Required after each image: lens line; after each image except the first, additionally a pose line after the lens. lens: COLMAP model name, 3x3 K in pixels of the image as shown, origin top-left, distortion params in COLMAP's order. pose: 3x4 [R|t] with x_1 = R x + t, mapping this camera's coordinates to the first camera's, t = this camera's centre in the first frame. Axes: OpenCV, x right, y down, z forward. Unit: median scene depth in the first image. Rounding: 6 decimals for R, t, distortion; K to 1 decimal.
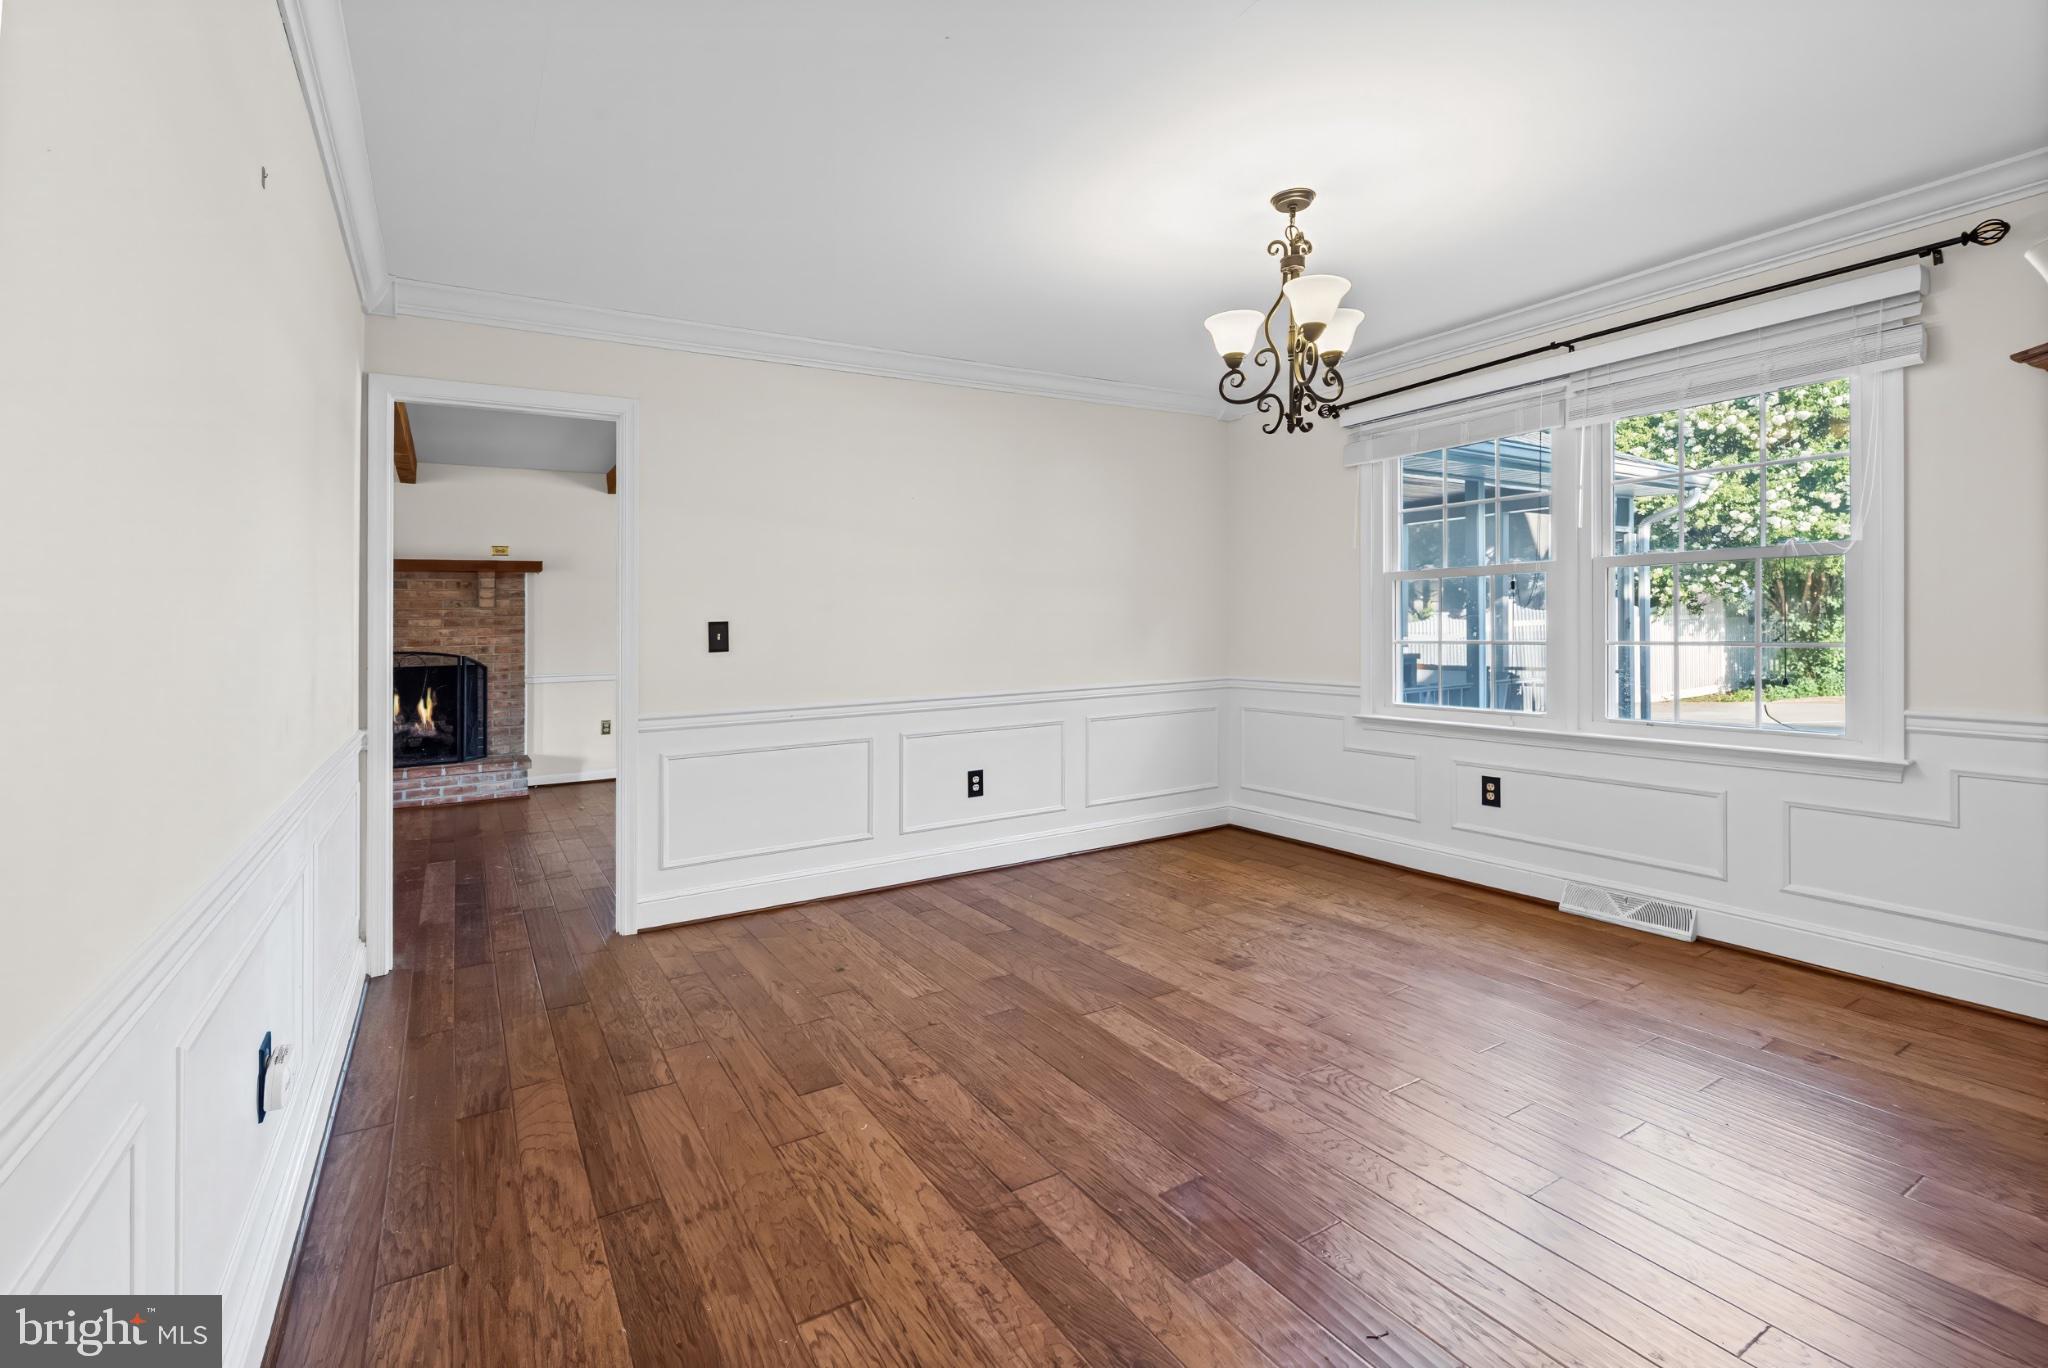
lens RADIAL K [[952.3, 0, 1023.1], [0, 952.3, 574.9], [0, 0, 1]] dist [-0.001582, 0.000204]
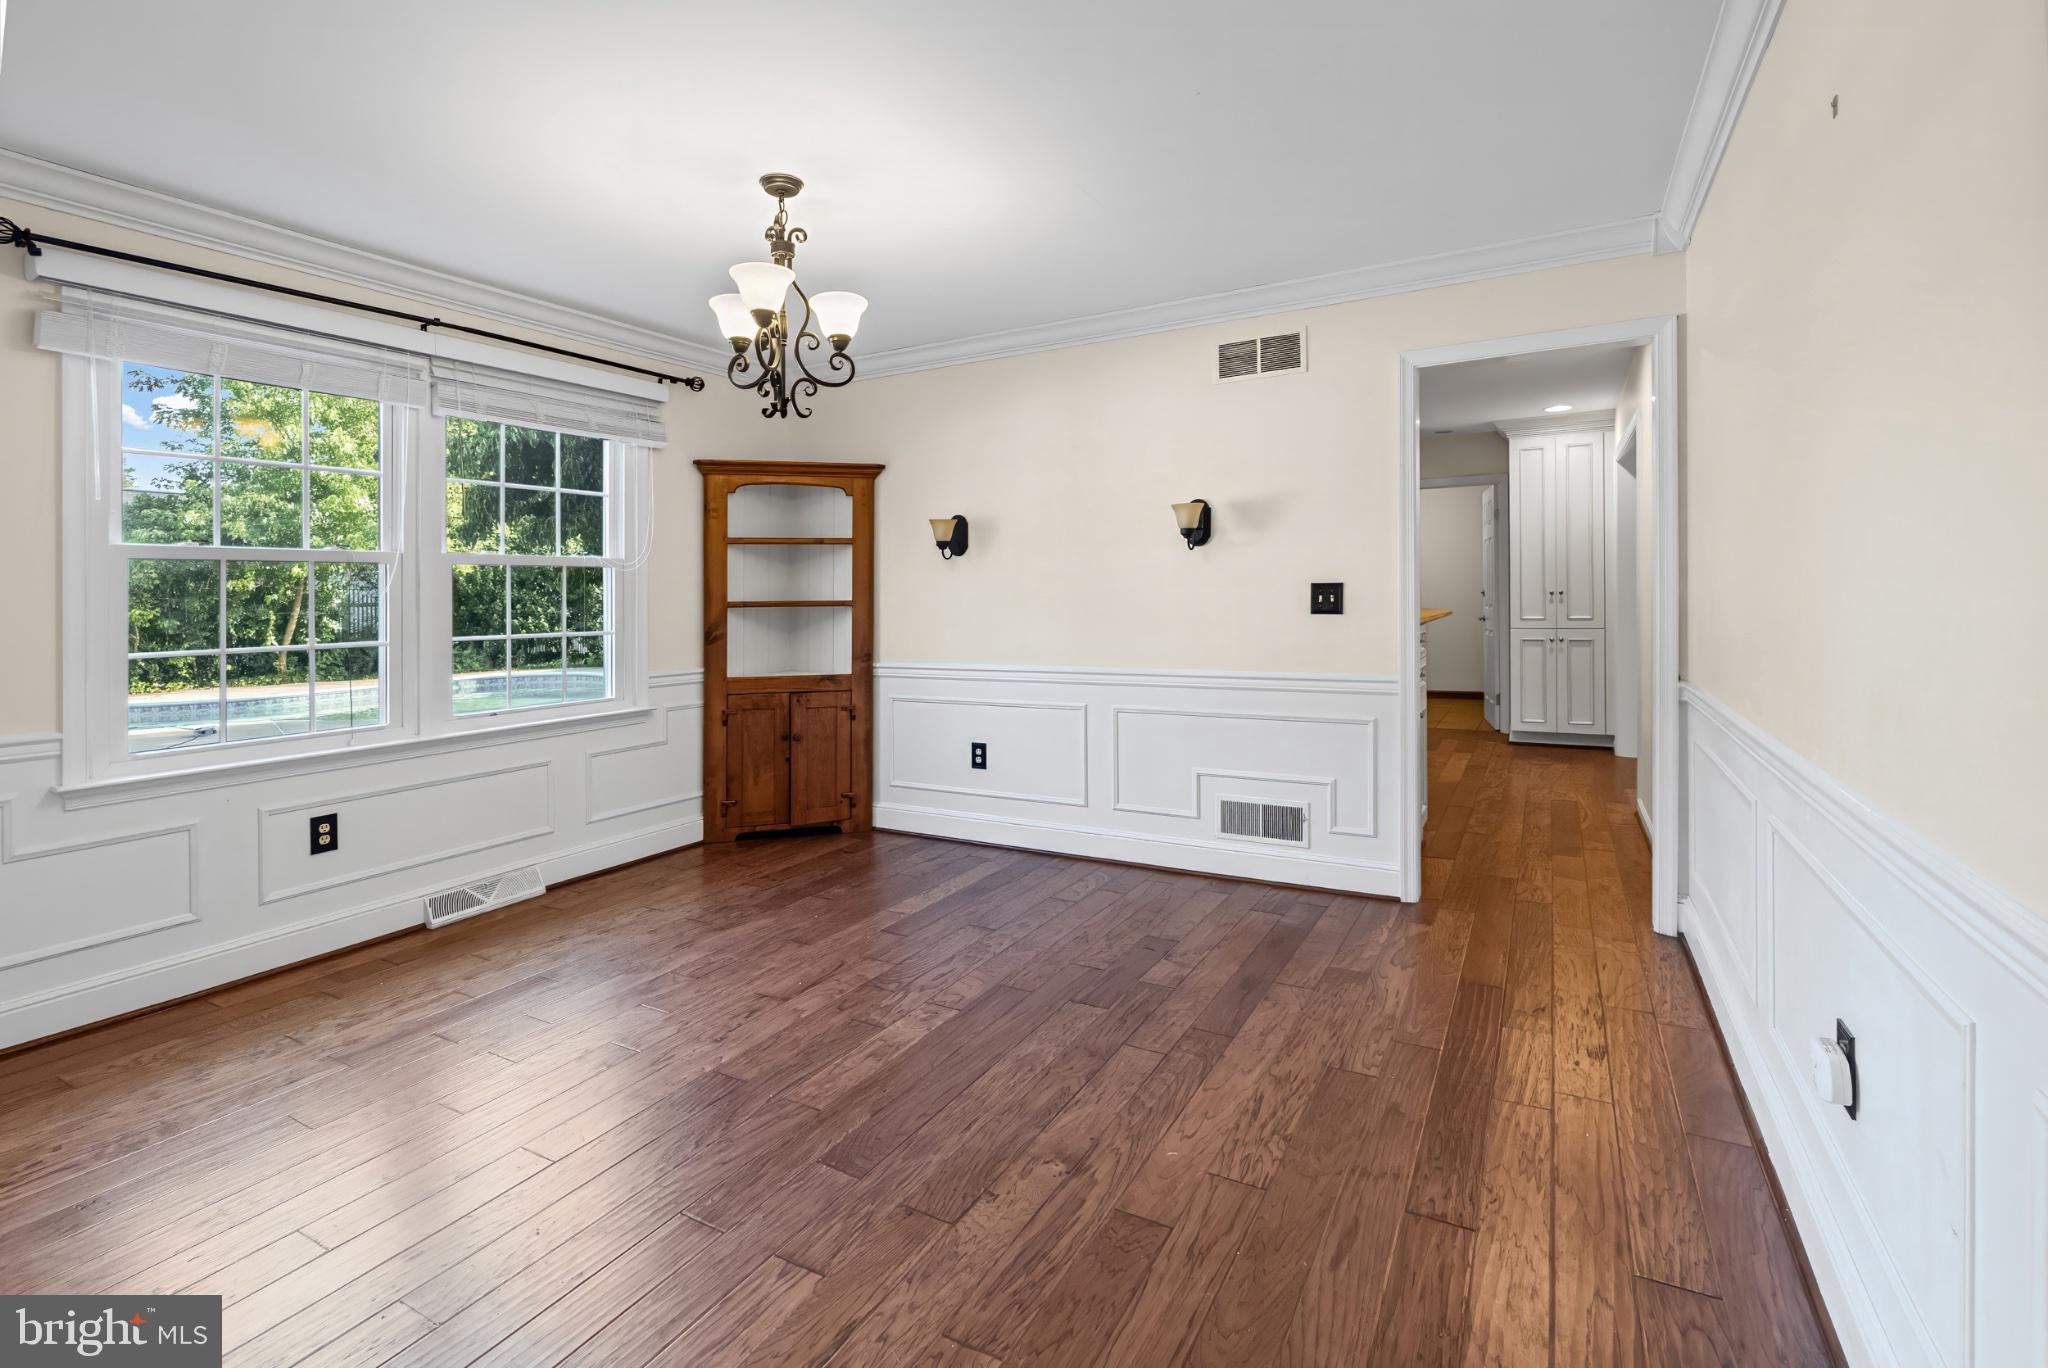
lens RADIAL K [[965.5, 0, 1030.5], [0, 965.5, 610.1], [0, 0, 1]] dist [-0.003263, -0.000341]
pose [[-0.511189, 0.017730, 0.859286, -0.825540], [-0.014131, 0.999479, -0.029029, 0.090594], [-0.859352, -0.026982, -0.510672, 1.480998]]
